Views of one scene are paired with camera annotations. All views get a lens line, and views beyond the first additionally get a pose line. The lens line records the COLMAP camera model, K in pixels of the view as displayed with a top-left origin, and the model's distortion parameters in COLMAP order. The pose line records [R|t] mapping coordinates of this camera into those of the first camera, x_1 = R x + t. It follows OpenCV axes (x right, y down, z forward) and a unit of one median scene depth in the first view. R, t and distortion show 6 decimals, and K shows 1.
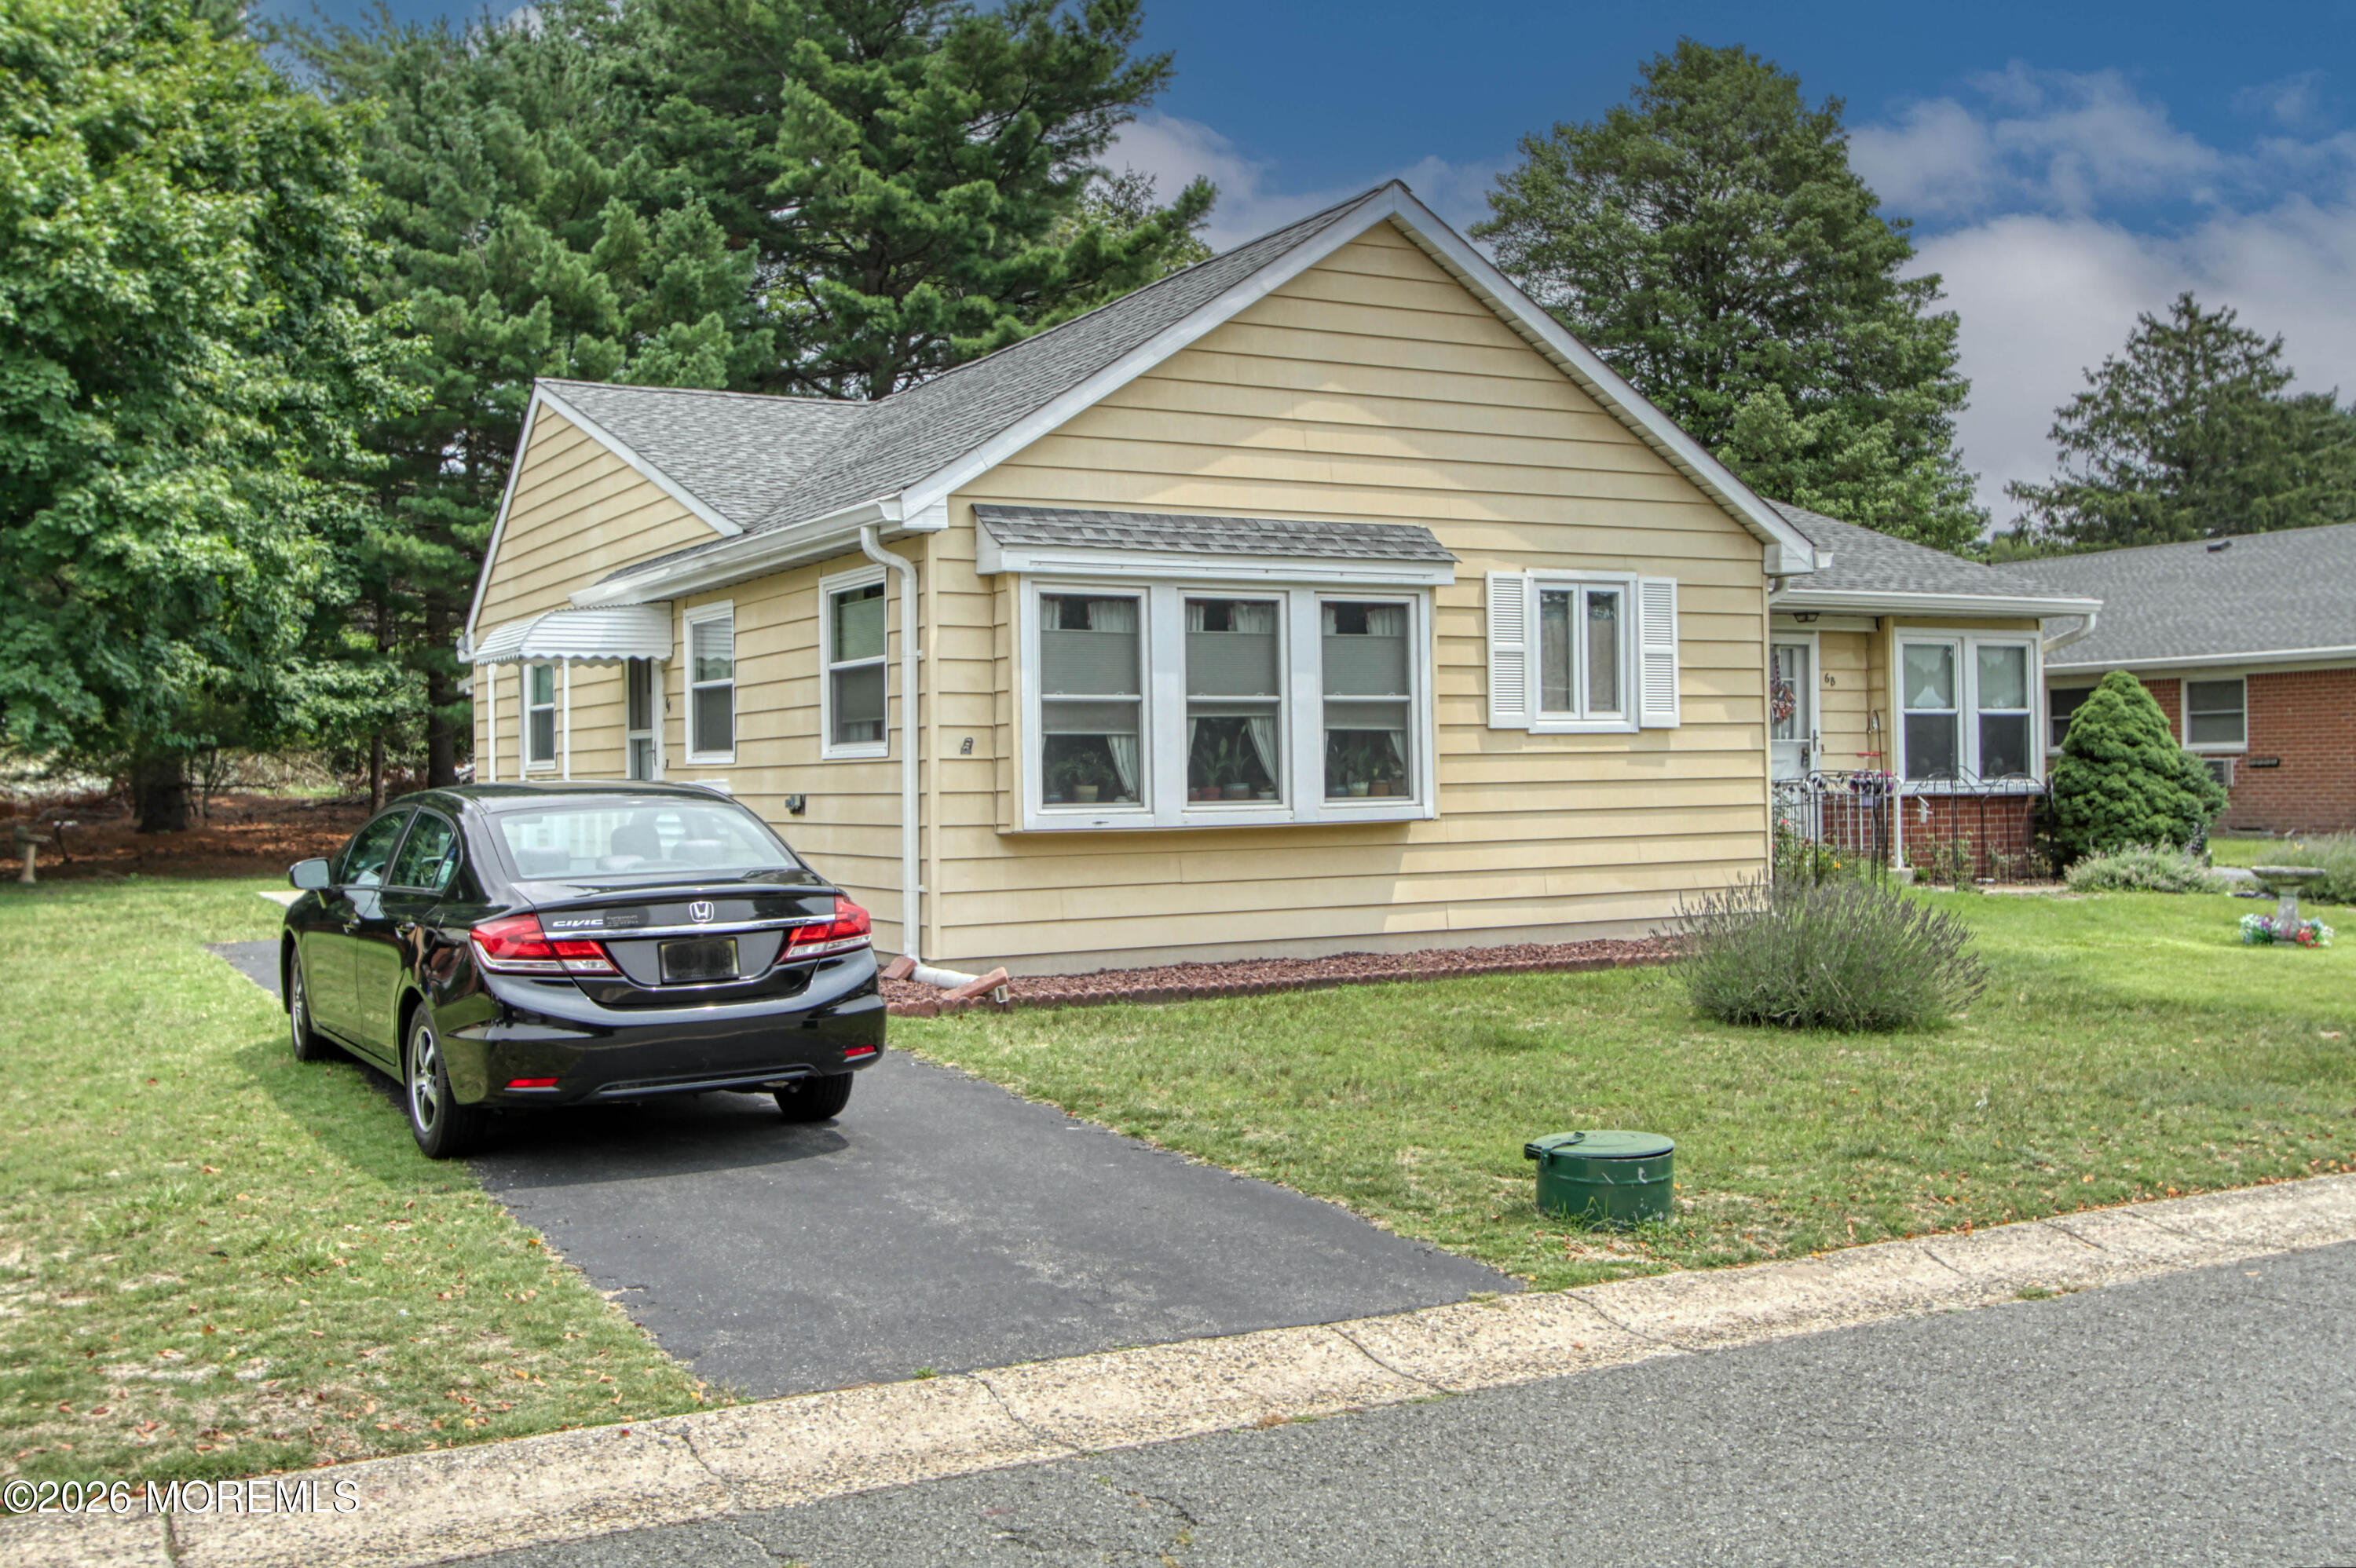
lens RADIAL K [[2339.8, 0, 1261.1], [0, 2339.8, 783.2], [0, 0, 1]] dist [0.025281, -0.075252]
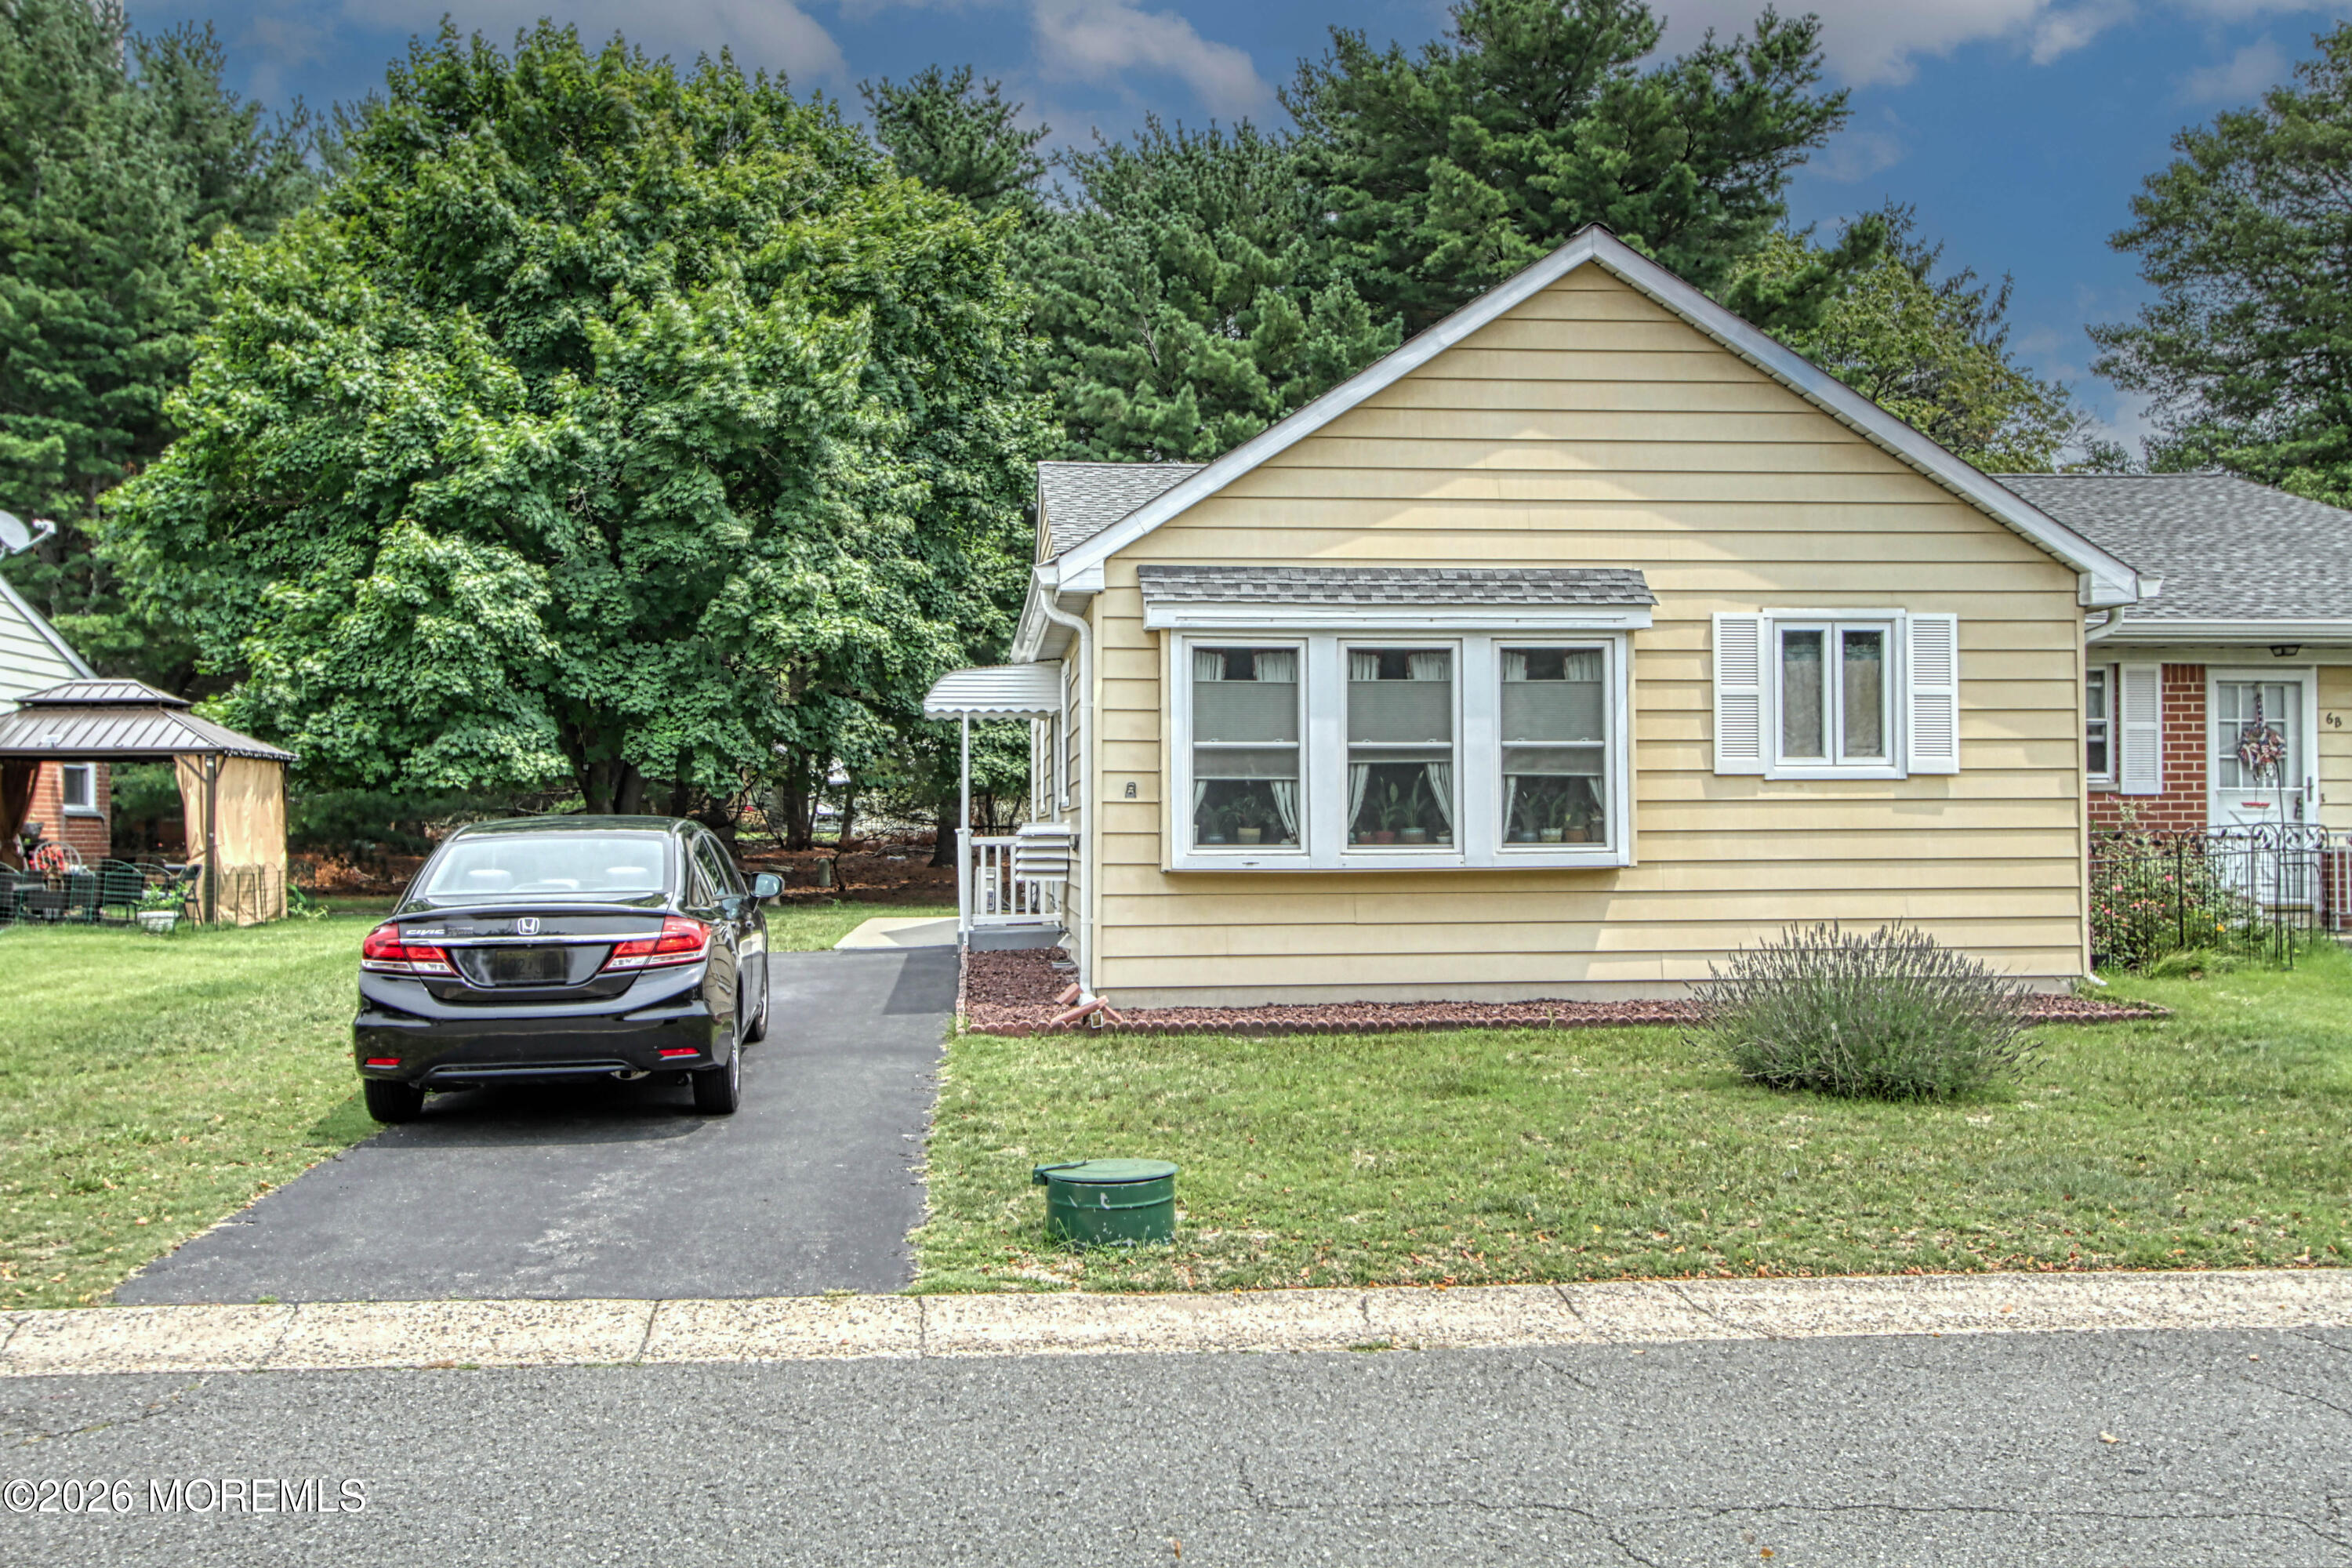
lens RADIAL K [[2336.0, 0, 1258.9], [0, 2336.0, 783.2], [0, 0, 1]] dist [0.025281, -0.075252]
pose [[0.910278, 0.001974, -0.413992, 0.338793], [-0.010657, 0.999769, -0.018665, 0.000421], [0.413860, 0.021402, 0.910089, 0.041725]]
